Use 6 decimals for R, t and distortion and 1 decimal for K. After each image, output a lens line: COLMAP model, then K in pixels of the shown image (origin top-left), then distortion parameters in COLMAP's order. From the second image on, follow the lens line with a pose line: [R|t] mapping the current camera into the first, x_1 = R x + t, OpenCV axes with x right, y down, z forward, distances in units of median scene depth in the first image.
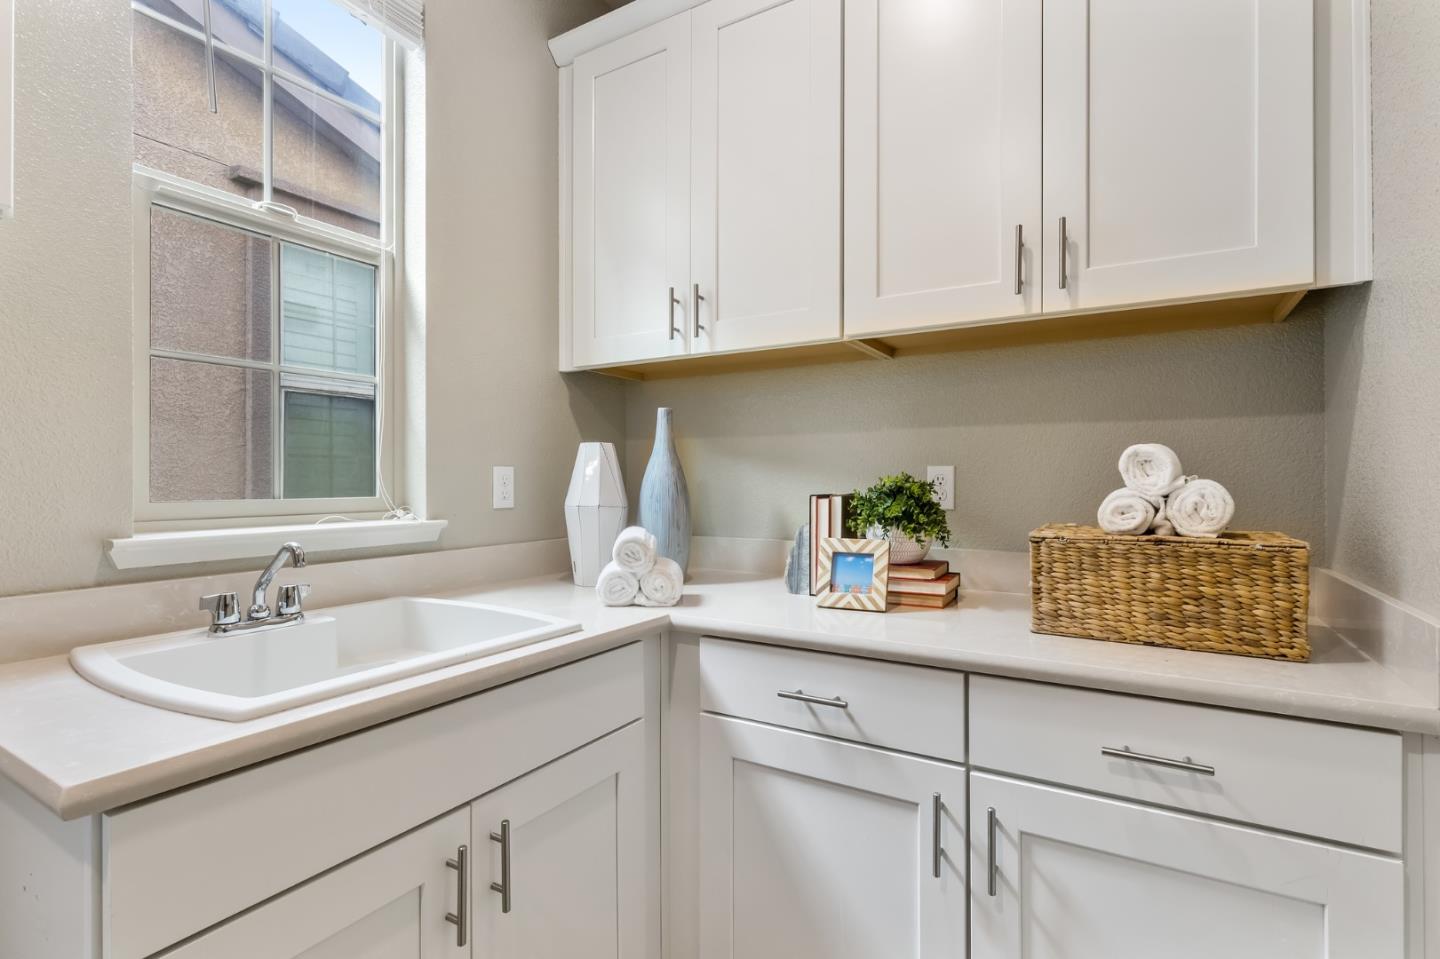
lens RADIAL K [[663.3, 0, 725.1], [0, 663.3, 474.8], [0, 0, 1]] dist [-0.004559, -0.000291]
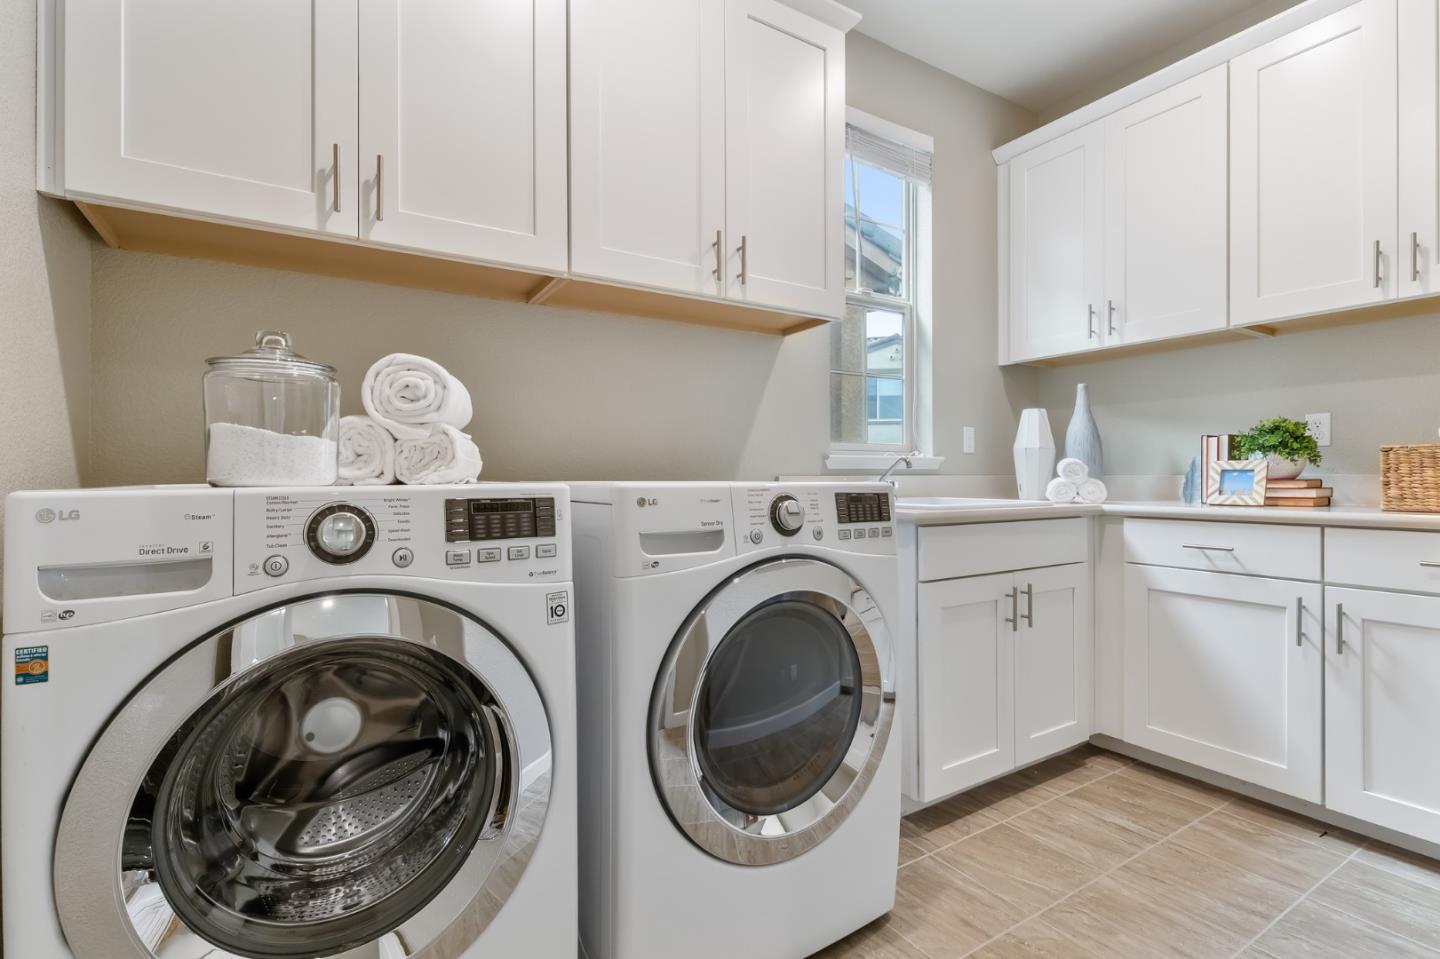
lens RADIAL K [[663.3, 0, 726.1], [0, 663.3, 482.1], [0, 0, 1]] dist [-0.004559, -0.000291]
pose [[0.894427, -0.000642, -0.447213, -0.175474], [0.006556, 0.999910, 0.011676, 0.121016], [0.447165, -0.013375, 0.894351, -0.869522]]
